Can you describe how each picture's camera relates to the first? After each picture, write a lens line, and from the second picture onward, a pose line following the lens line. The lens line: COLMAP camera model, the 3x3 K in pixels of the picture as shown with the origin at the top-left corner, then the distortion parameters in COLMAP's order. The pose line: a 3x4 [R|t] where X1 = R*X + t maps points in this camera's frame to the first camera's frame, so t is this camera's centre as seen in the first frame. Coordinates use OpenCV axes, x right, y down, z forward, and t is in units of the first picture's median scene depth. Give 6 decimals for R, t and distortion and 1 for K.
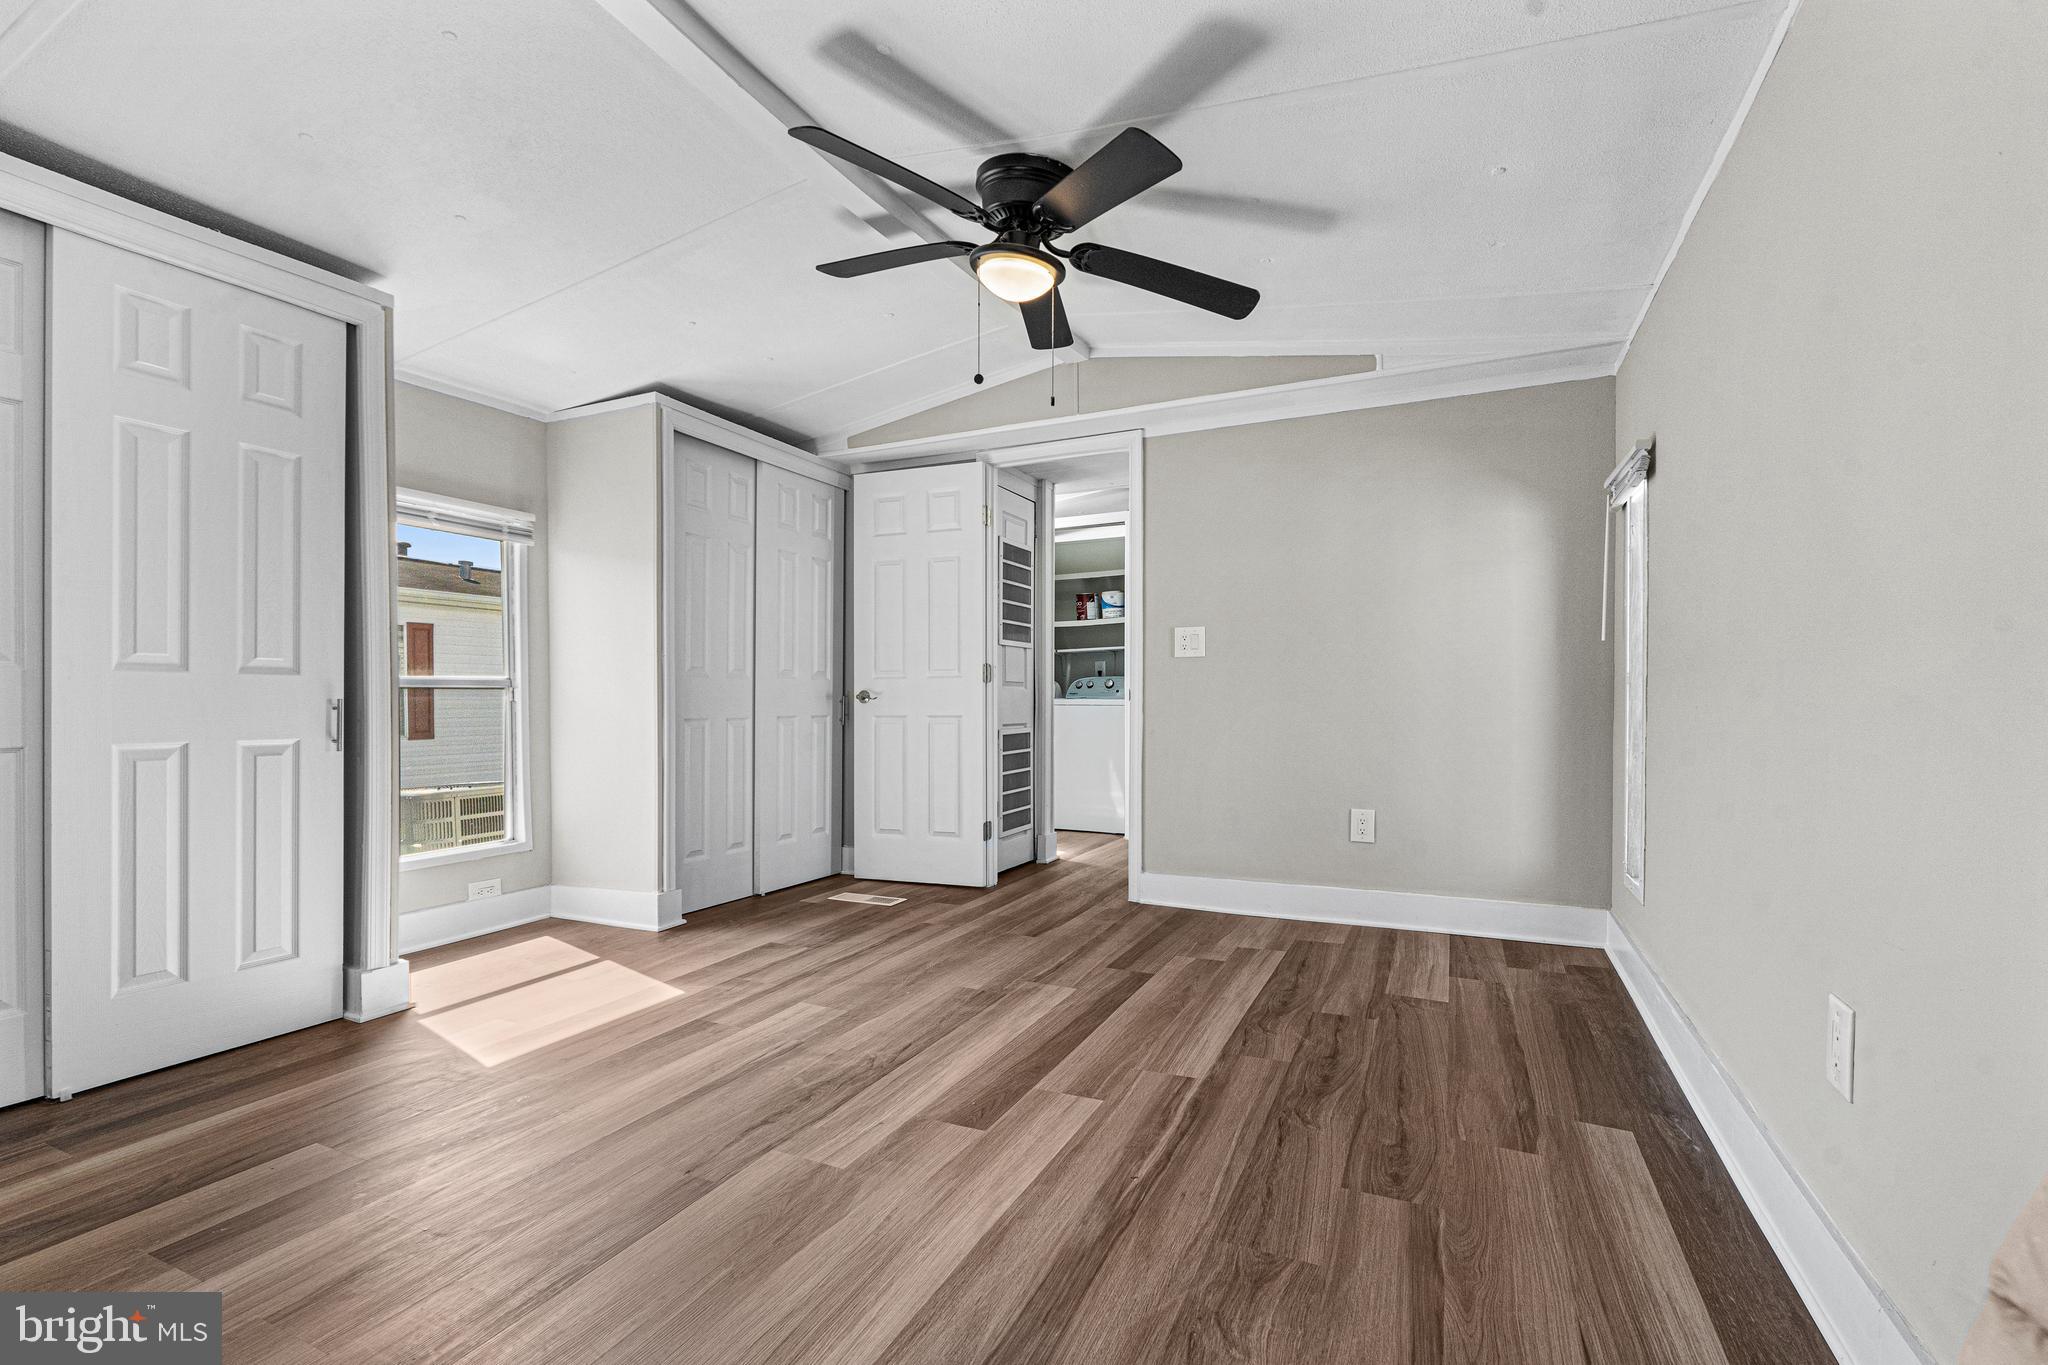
lens RADIAL K [[913.3, 0, 1023.9], [0, 913.3, 699.5], [0, 0, 1]] dist [-0.000320, -0.000223]
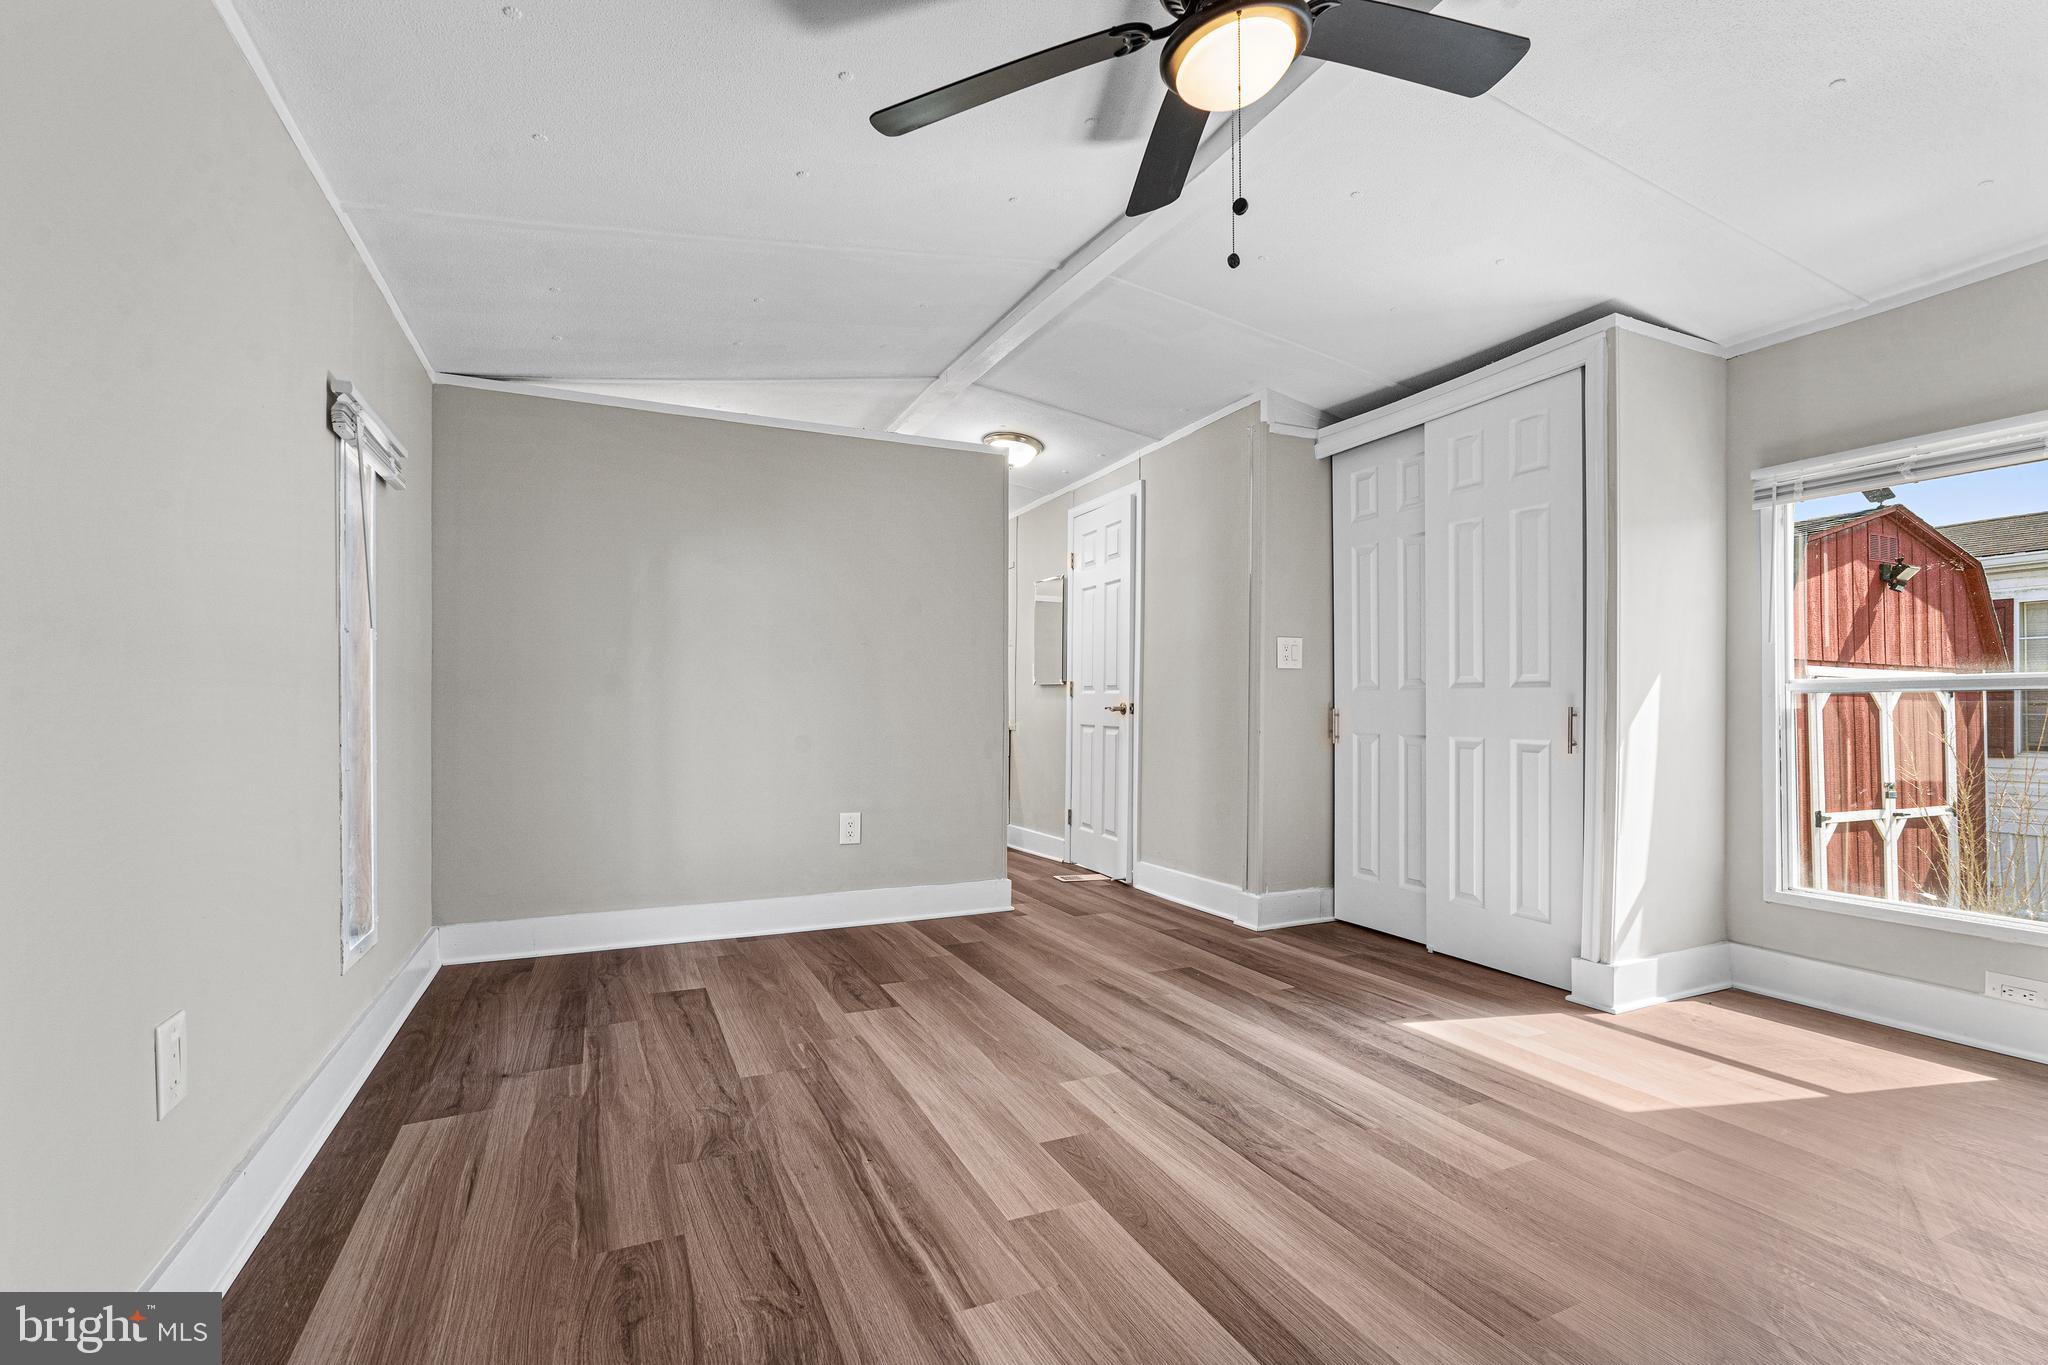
lens RADIAL K [[913.3, 0, 1023.9], [0, 913.3, 699.5], [0, 0, 1]] dist [-0.000320, -0.000223]
pose [[-0.644745, -0.004840, -0.764382, 0.738131], [0.003606, 0.999950, -0.009373, -0.002682], [0.764389, -0.008800, -0.644695, 1.646025]]
